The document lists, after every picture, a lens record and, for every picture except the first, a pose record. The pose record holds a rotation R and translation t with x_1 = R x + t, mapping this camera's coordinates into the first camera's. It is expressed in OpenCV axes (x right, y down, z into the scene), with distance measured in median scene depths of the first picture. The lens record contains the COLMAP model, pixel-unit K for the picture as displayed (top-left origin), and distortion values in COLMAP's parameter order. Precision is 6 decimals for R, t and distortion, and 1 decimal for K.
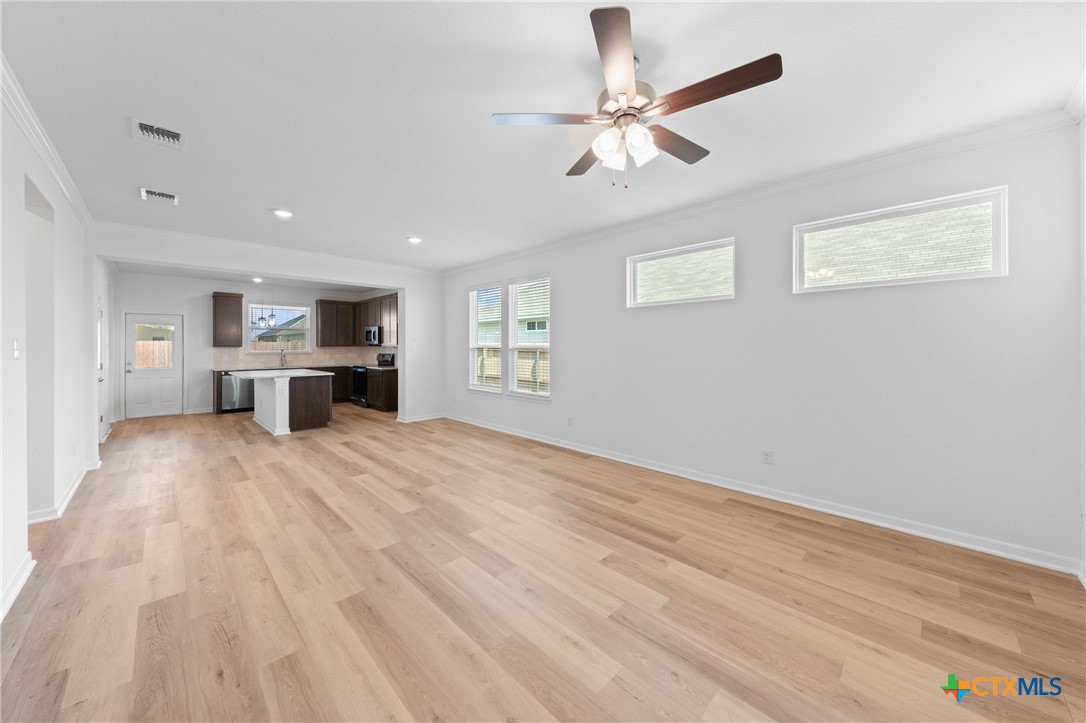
lens RADIAL K [[386.5, 0, 543.9], [0, 386.5, 343.0], [0, 0, 1]] dist [0.000315, 0.000012]
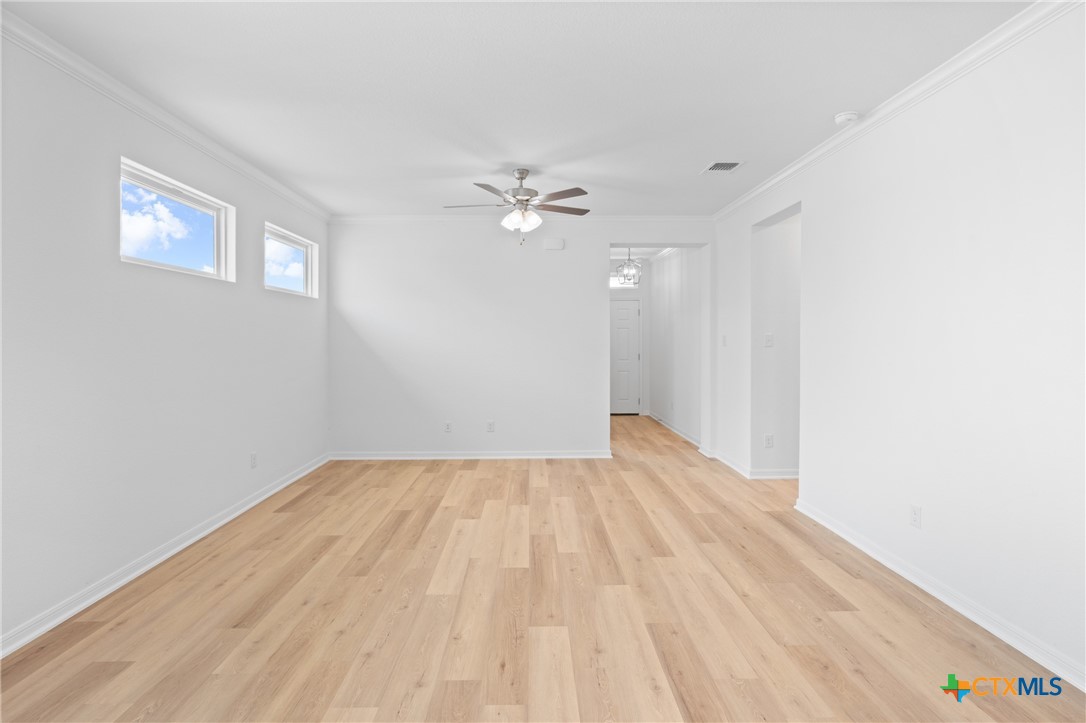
lens RADIAL K [[548.9, 0, 545.5], [0, 548.9, 340.4], [0, 0, 1]] dist [-0.001247, 0.000439]
pose [[-0.731003, 0.002078, 0.682371, -0.922446], [-0.001270, 0.999989, -0.004406, 0.014374], [-0.682373, -0.004088, -0.730993, 1.655927]]
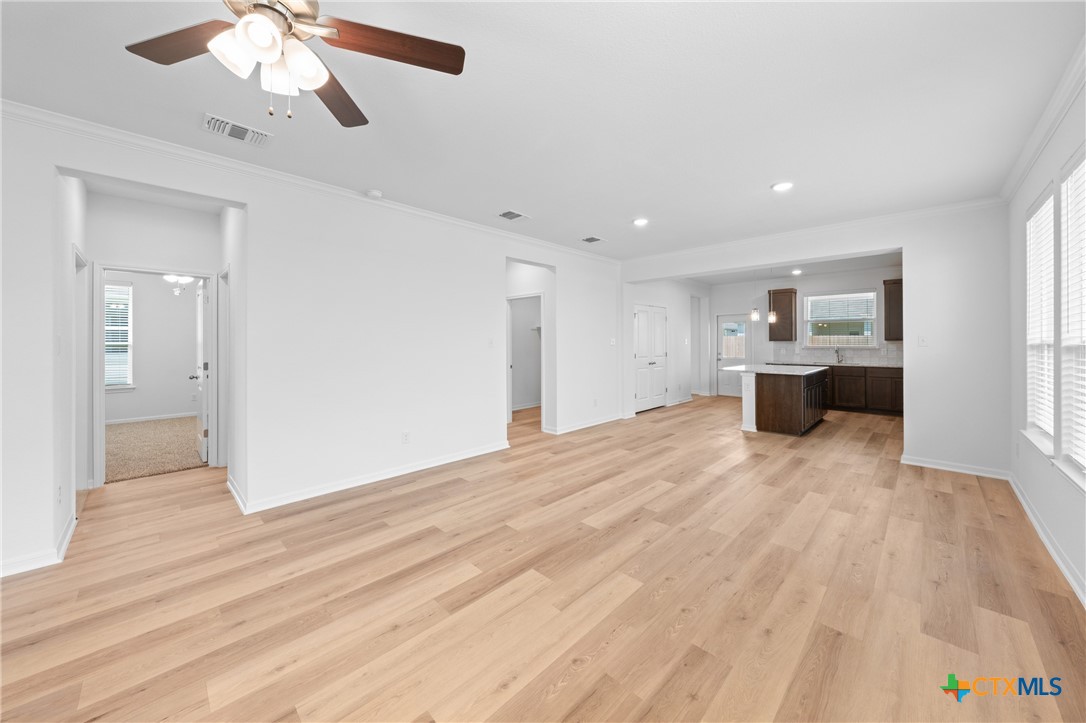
lens RADIAL K [[386.5, 0, 543.9], [0, 386.5, 343.0], [0, 0, 1]] dist [0.000315, 0.000012]
pose [[0.011142, 0.006845, -0.999914, 0.566399], [0.009048, 0.999935, 0.006946, 0.006444], [0.999897, -0.009125, 0.011079, 0.921458]]
